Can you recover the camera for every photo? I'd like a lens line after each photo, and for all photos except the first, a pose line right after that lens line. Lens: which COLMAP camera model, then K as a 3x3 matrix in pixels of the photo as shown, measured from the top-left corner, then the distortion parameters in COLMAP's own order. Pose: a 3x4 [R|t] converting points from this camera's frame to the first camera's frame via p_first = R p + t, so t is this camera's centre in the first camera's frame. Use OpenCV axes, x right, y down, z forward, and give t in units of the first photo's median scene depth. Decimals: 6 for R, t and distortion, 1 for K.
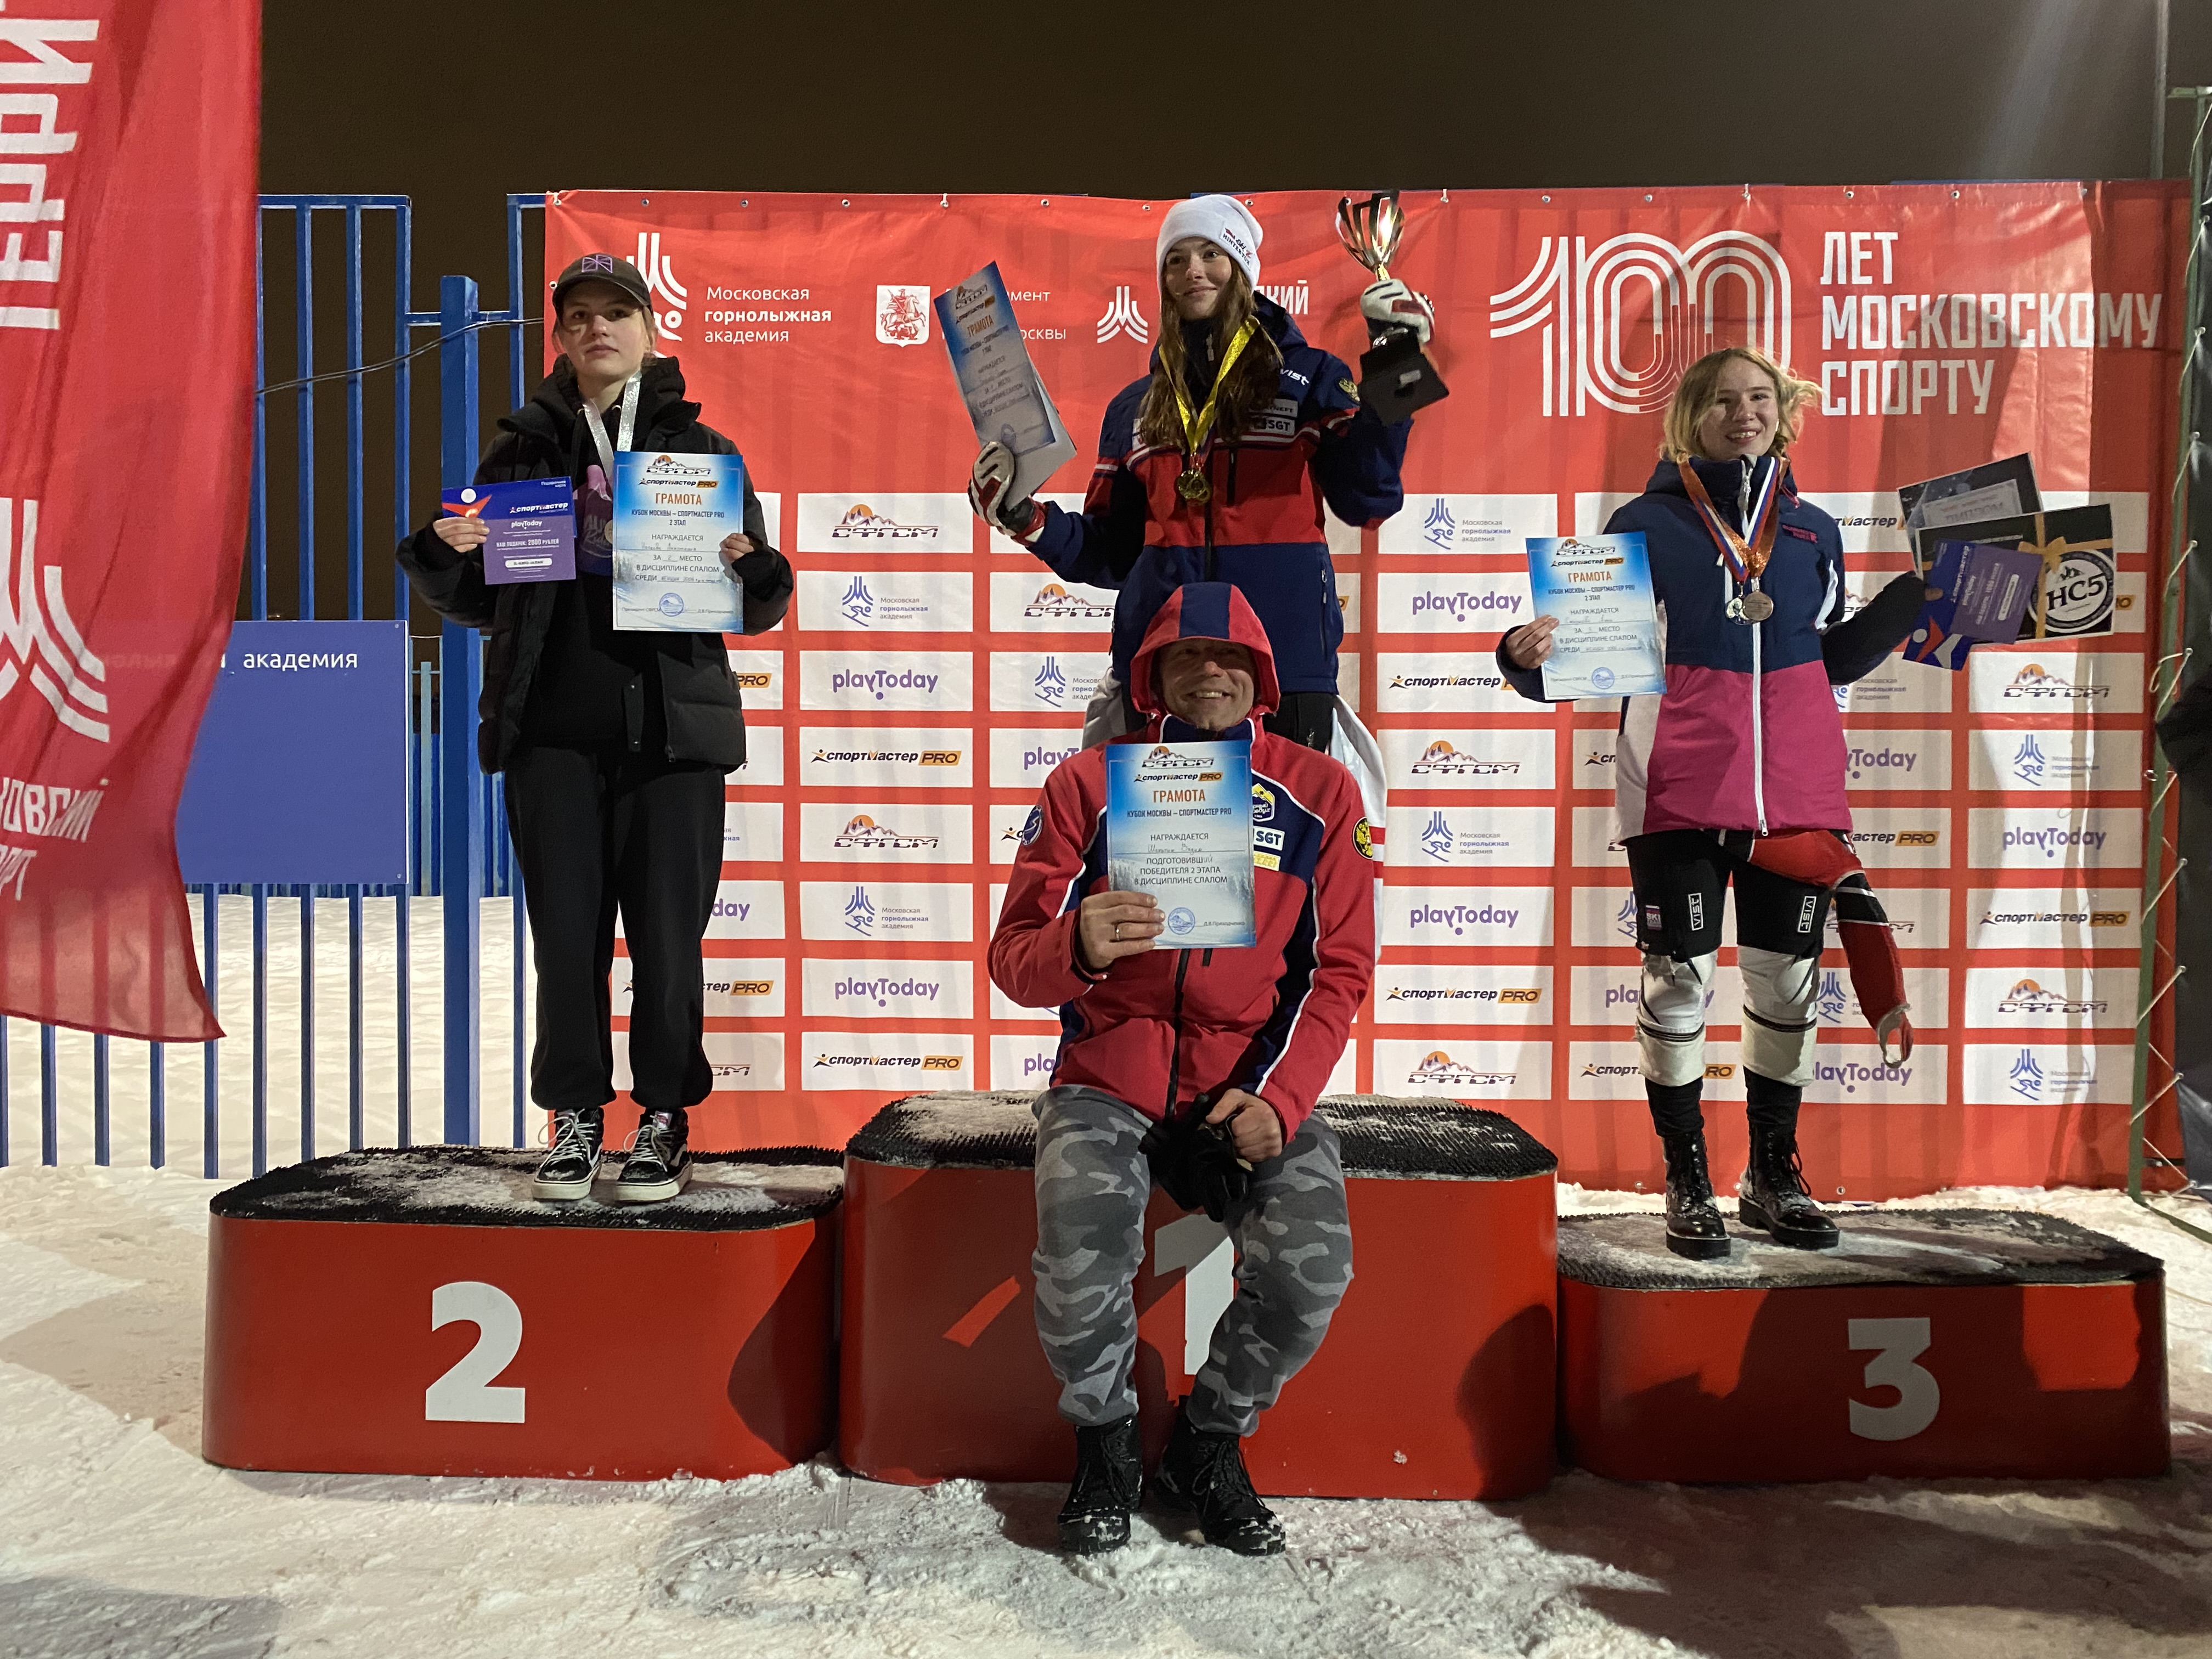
lens RADIAL K [[1656.2, 0, 1117.2], [0, 1656.2, 826.5], [0, 0, 1]] dist [0.020018, -0.011366]
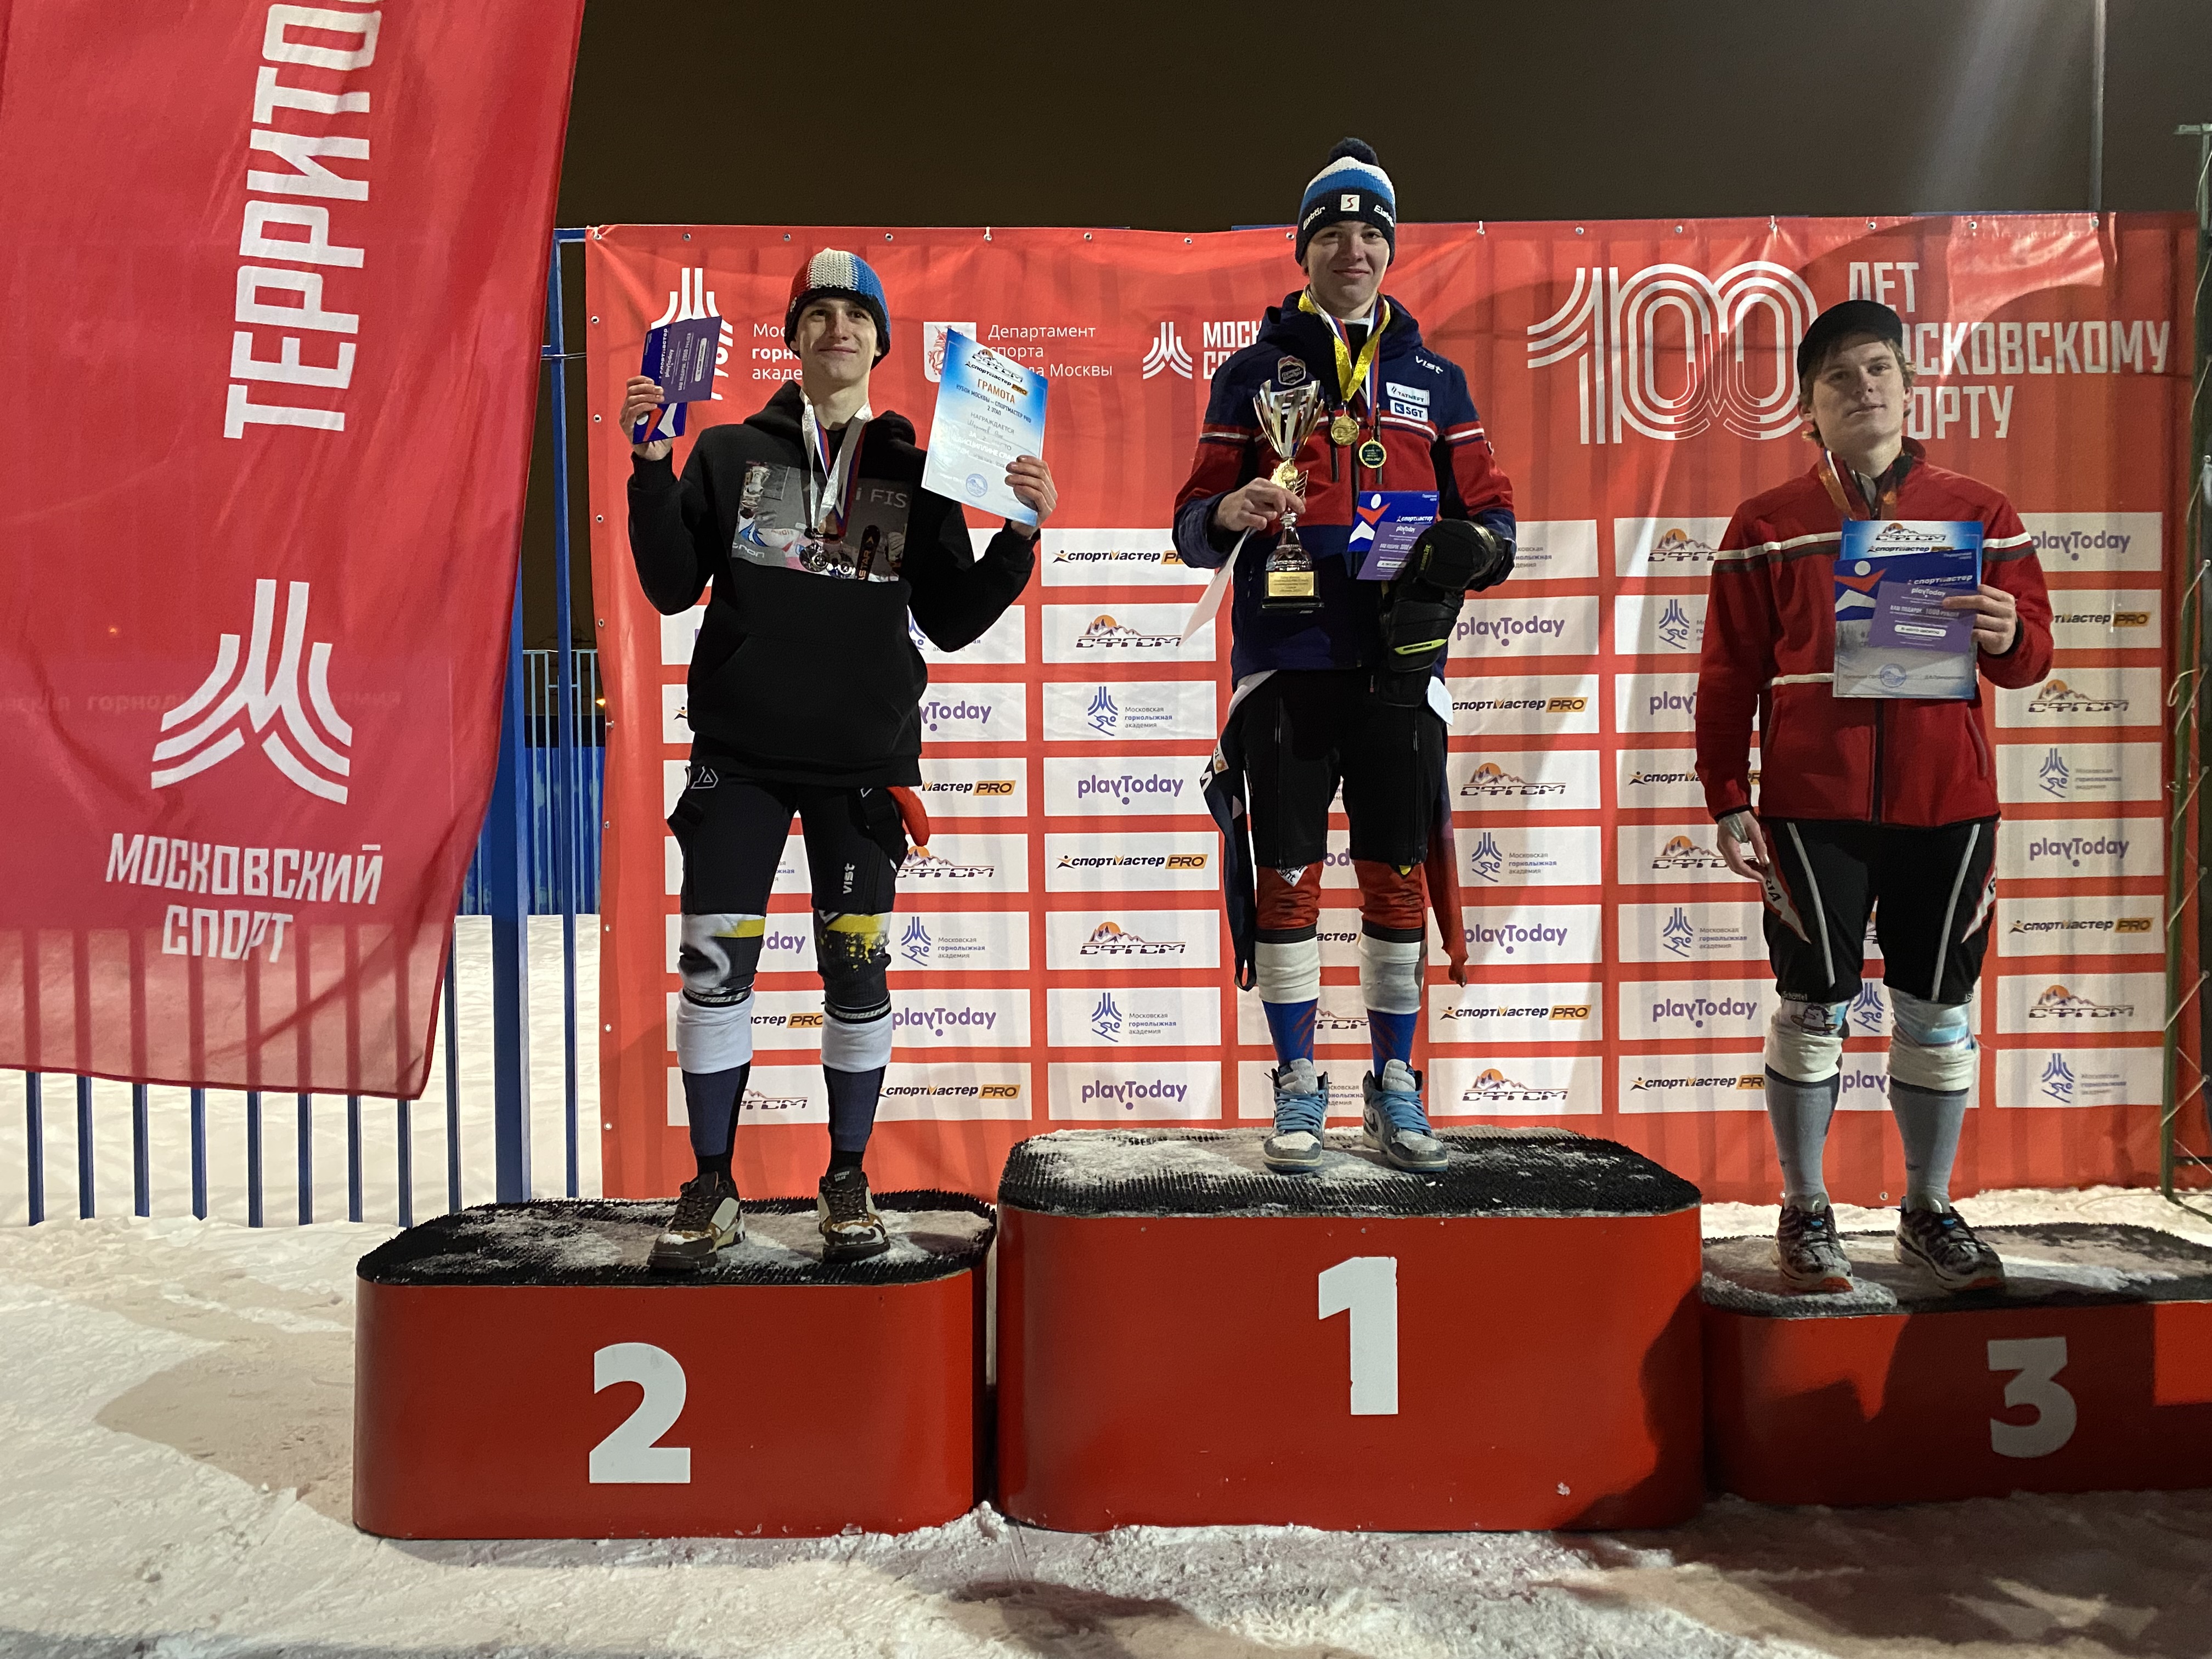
lens RADIAL K [[1656.2, 0, 1059.4], [0, 1656.2, 804.0], [0, 0, 1]] dist [0.020018, -0.011366]
pose [[0.999013, -0.017840, 0.040685, -0.111723], [0.018031, 0.999828, -0.004354, -0.027425], [-0.040600, 0.005083, 0.999163, -0.006663]]
